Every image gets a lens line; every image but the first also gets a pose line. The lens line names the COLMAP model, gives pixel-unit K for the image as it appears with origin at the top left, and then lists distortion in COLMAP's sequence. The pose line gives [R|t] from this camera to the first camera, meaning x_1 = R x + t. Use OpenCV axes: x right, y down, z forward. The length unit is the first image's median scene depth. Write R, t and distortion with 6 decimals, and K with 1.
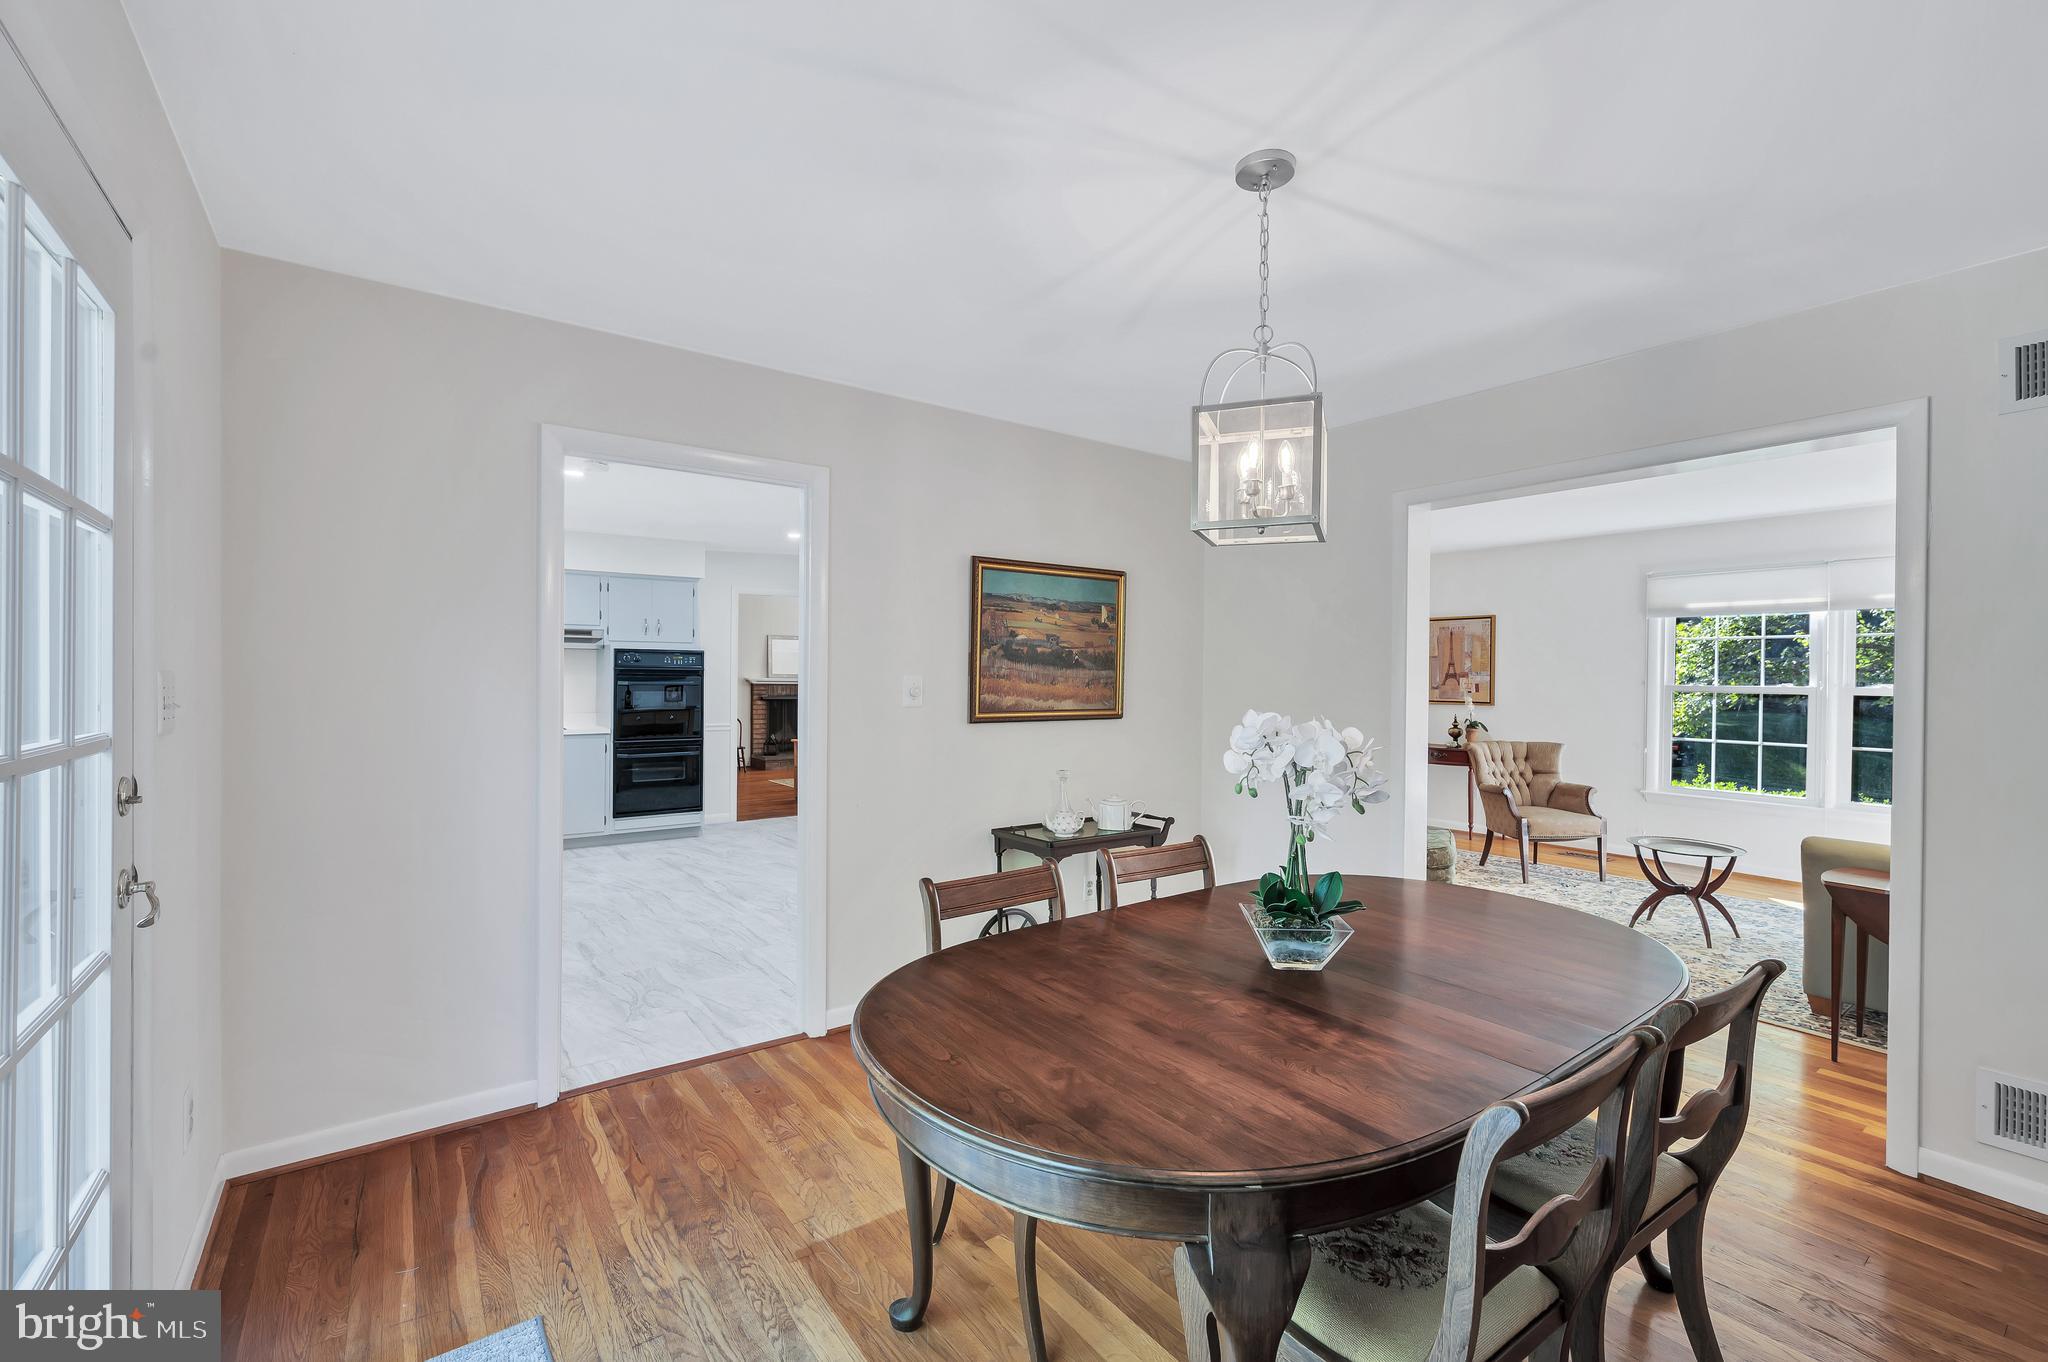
lens RADIAL K [[872.7, 0, 1037.1], [0, 872.7, 688.8], [0, 0, 1]] dist [-0.003150, 0.002260]
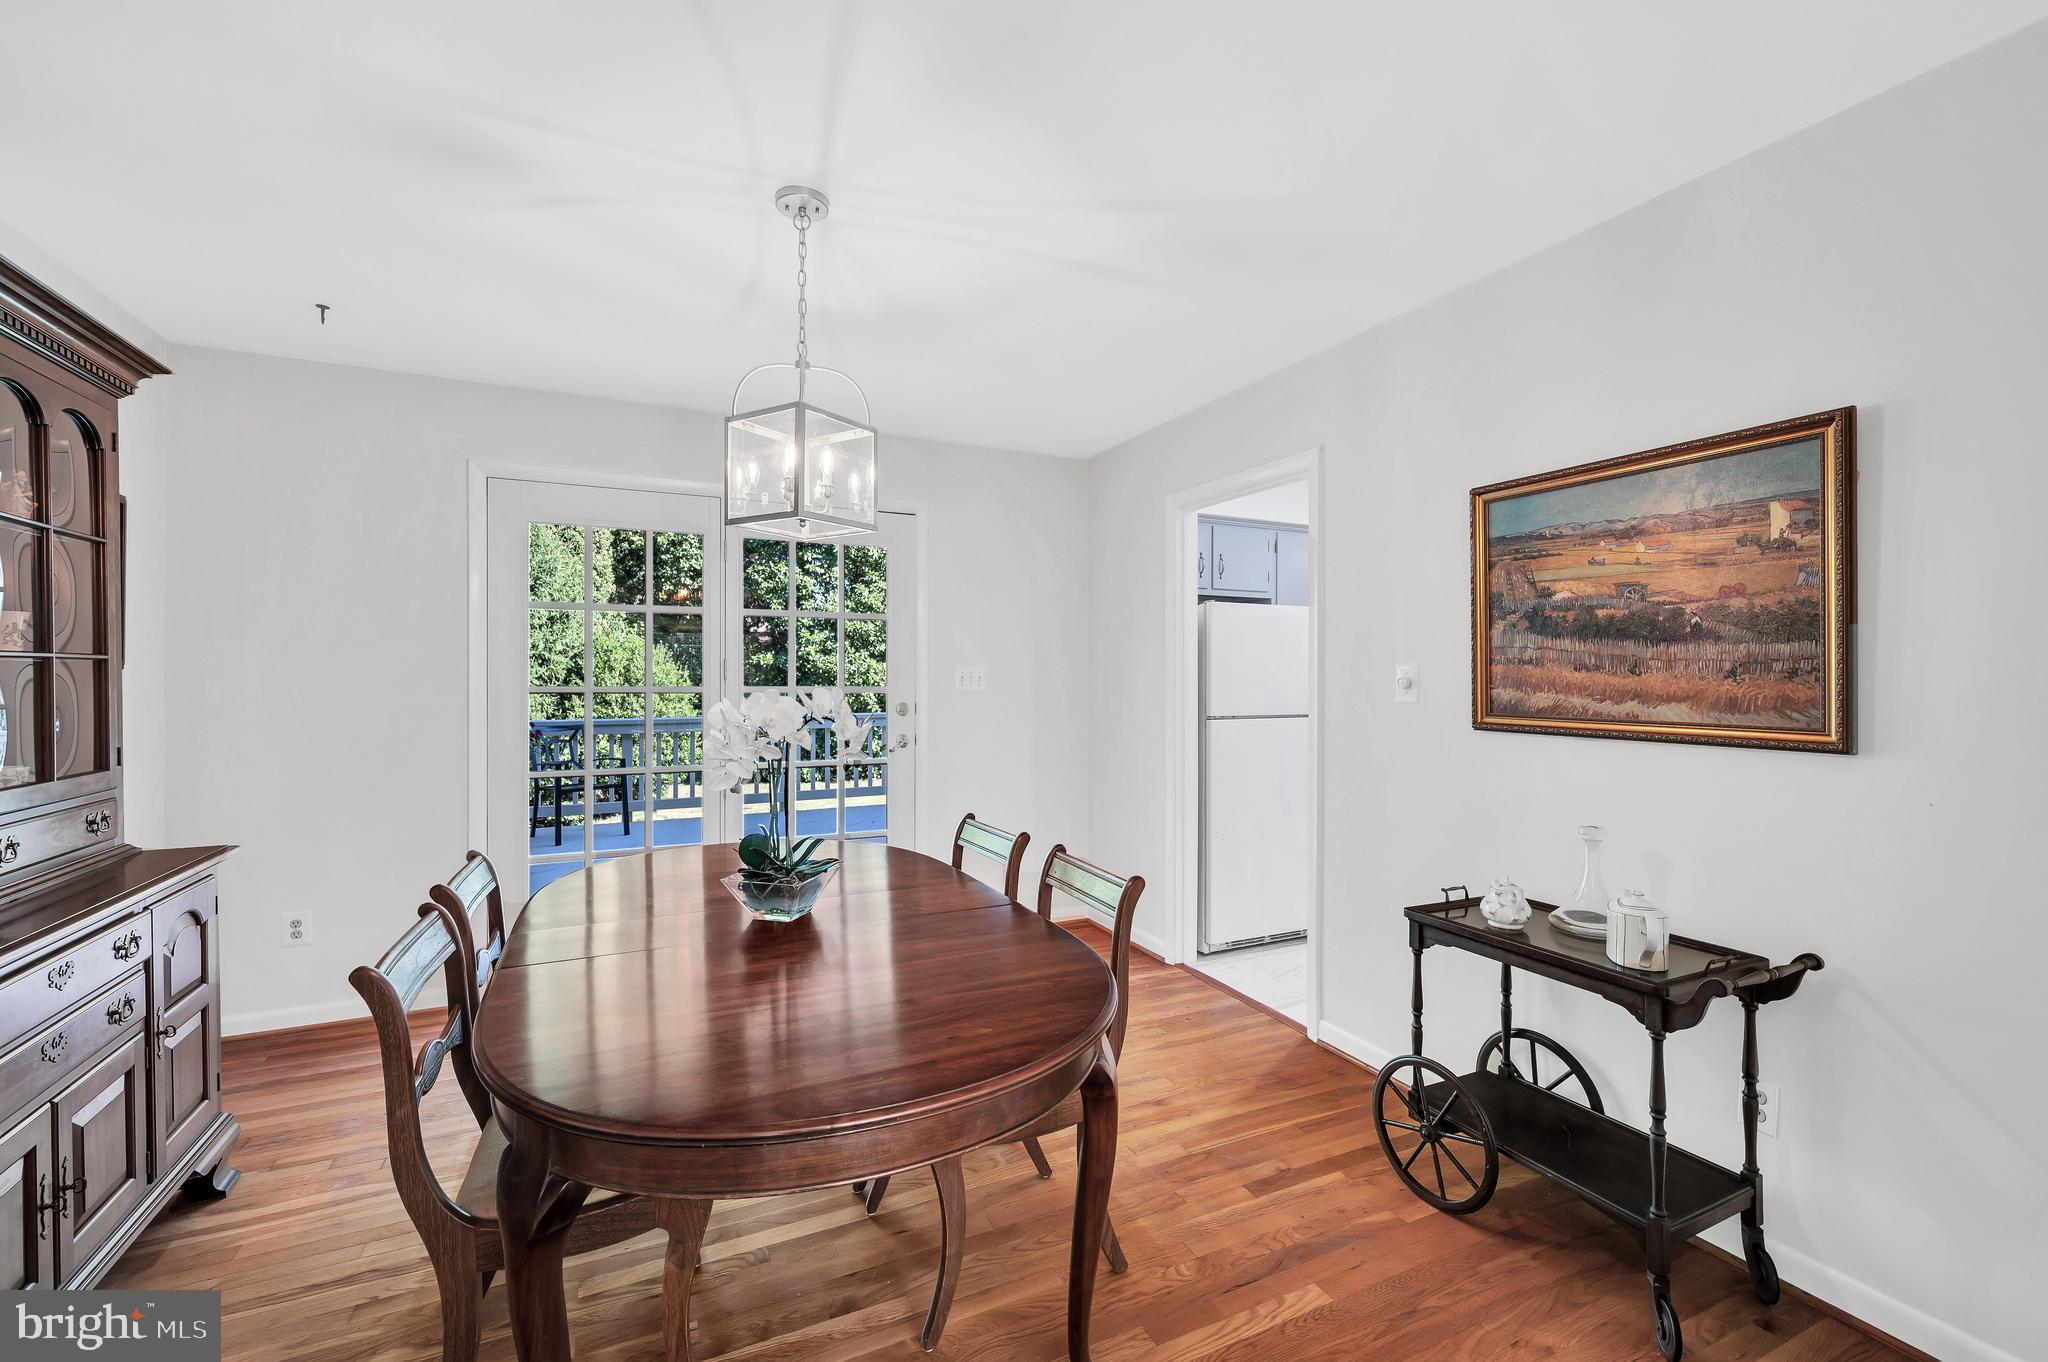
lens RADIAL K [[872.7, 0, 1024.3], [0, 872.7, 688.3], [0, 0, 1]] dist [-0.003150, 0.002260]
pose [[-0.208457, 0.007547, -0.978002, 0.619831], [-0.017578, 0.999780, 0.011462, 0.004608], [0.977873, 0.019581, -0.208279, 0.724514]]
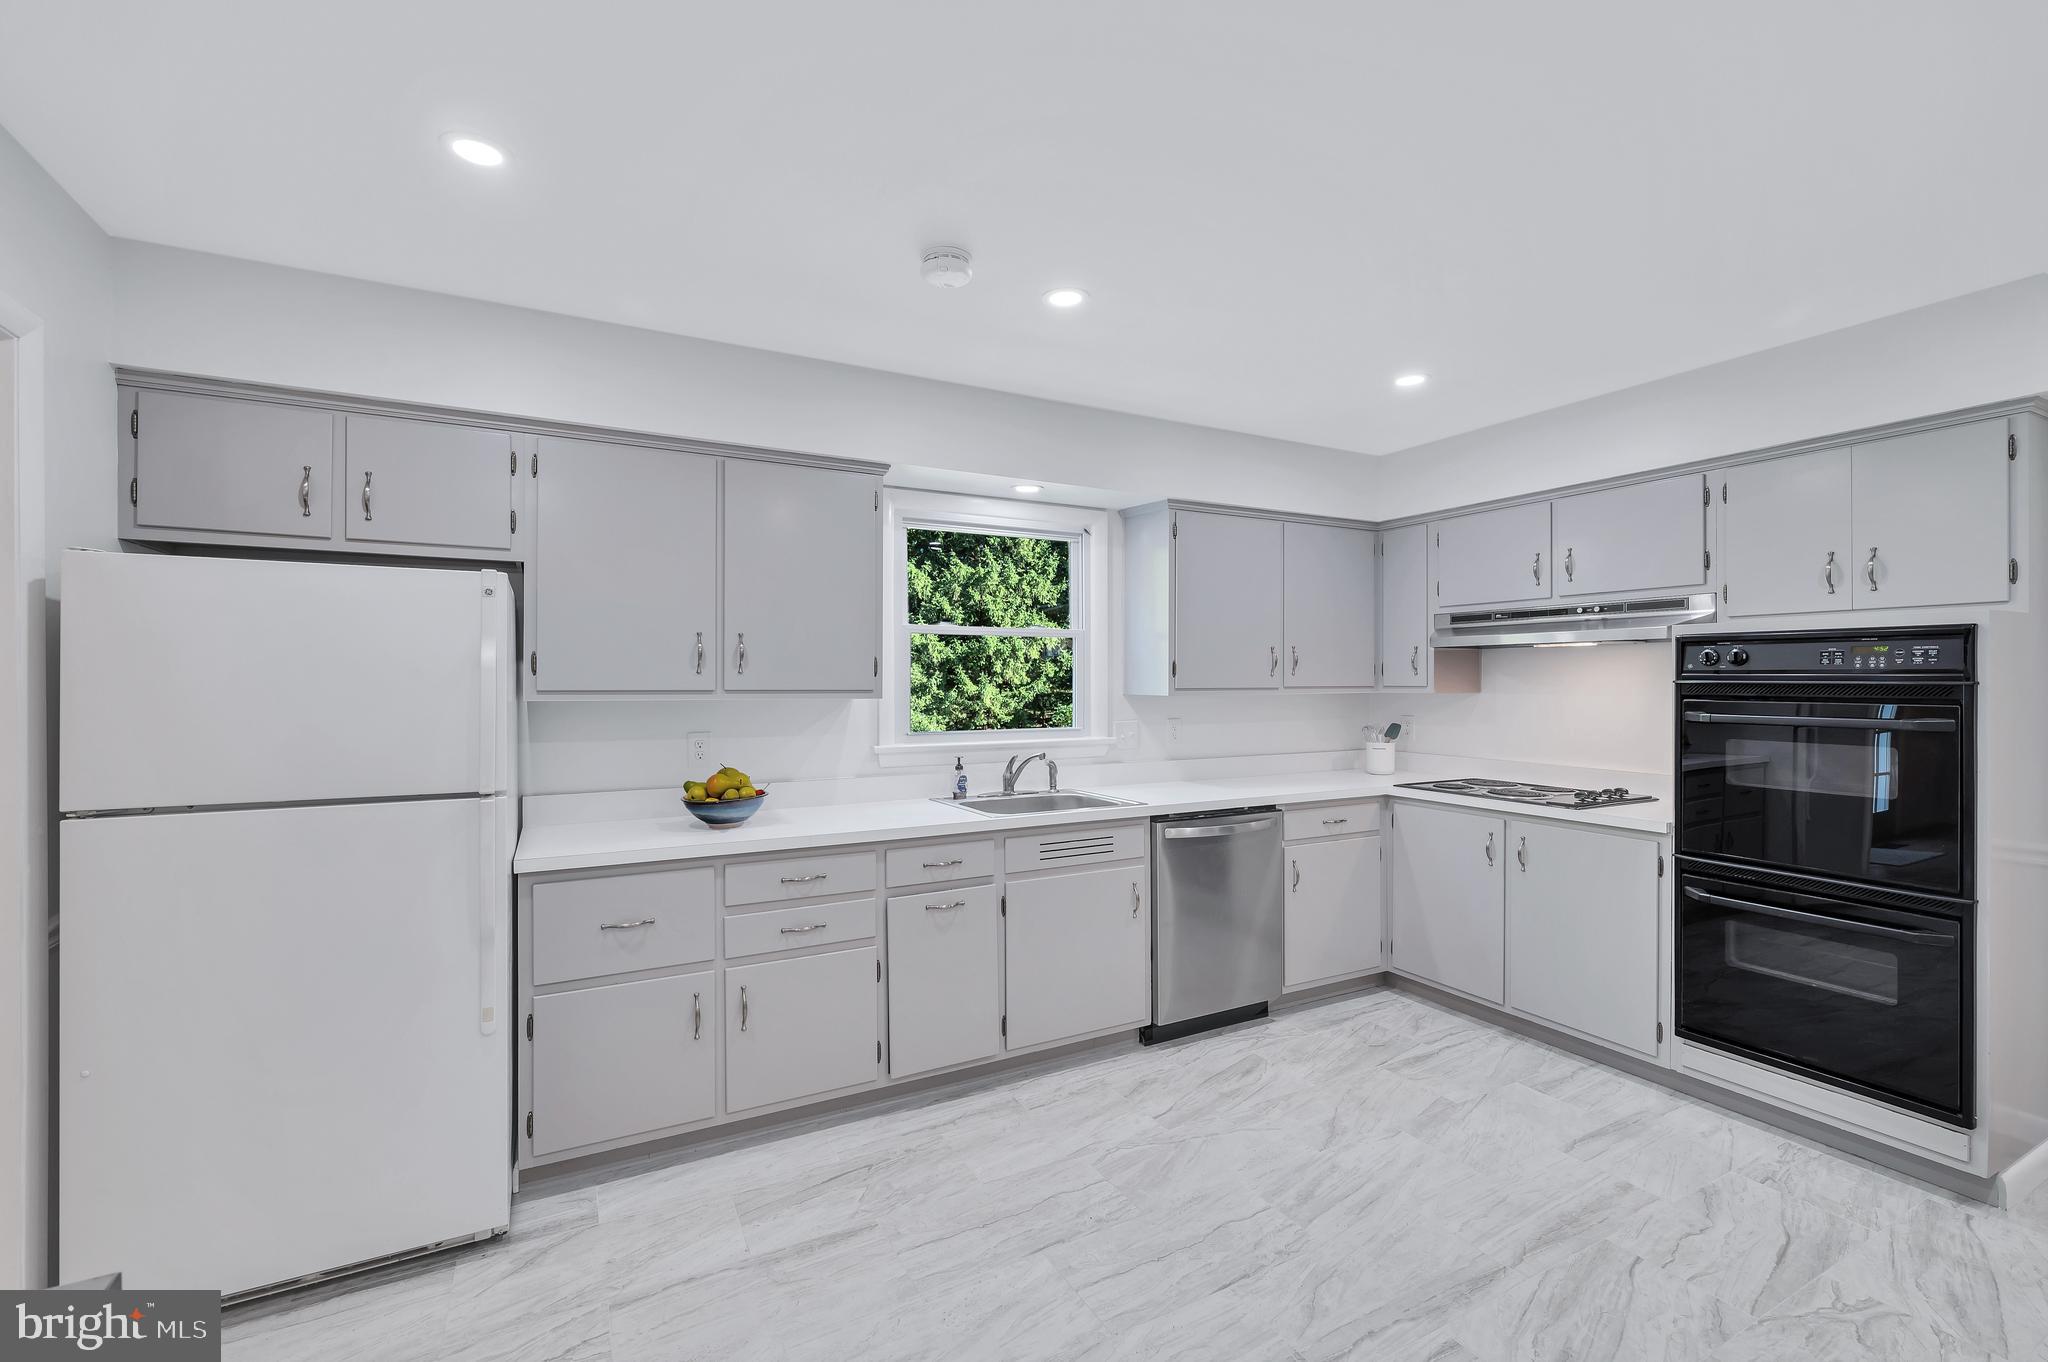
lens RADIAL K [[872.7, 0, 1008.9], [0, 872.7, 676.8], [0, 0, 1]] dist [-0.003150, 0.002260]
pose [[-0.149908, -0.012439, -0.988622, -0.036678], [-0.017264, 0.999801, -0.009962, -0.026962], [0.988549, 0.015574, -0.150093, 1.257778]]
